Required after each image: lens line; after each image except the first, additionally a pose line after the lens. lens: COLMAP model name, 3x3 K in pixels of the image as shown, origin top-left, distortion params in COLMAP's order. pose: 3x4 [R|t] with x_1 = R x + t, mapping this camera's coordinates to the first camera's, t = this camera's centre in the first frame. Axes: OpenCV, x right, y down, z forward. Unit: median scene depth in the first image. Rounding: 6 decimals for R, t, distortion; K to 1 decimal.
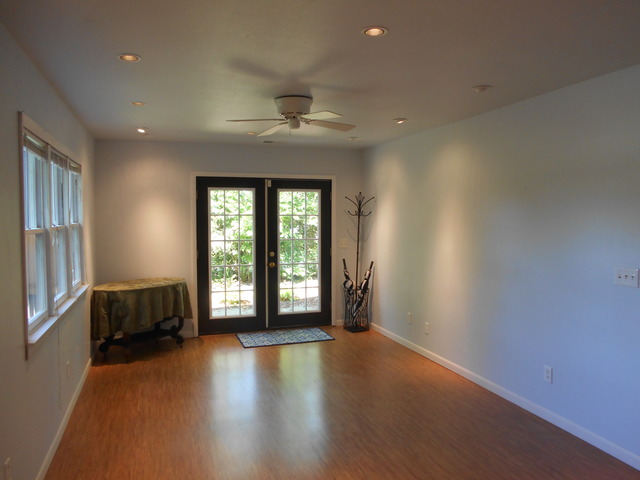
lens RADIAL K [[495.2, 0, 320.0], [0, 495.2, 240.0], [0, 0, 1]] dist [-0.063821, 0.065381]
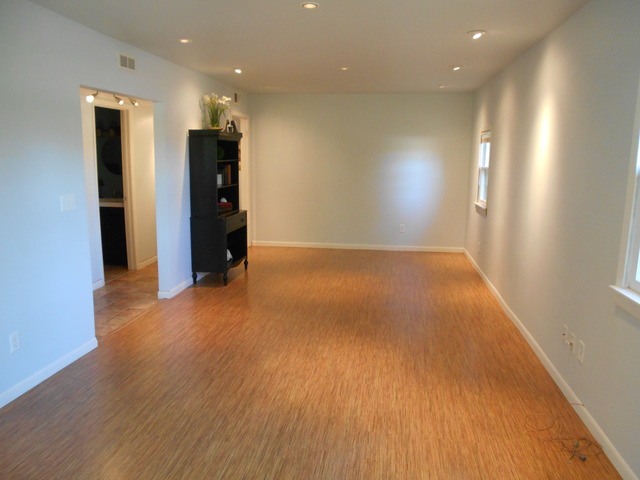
lens RADIAL K [[495.2, 0, 320.0], [0, 495.2, 240.0], [0, 0, 1]] dist [-0.063821, 0.065381]
pose [[-0.897988, -0.074286, 0.433705, -0.388291], [0.016910, 0.979092, 0.202713, -0.062909], [-0.439696, 0.189367, -0.877957, 1.640654]]
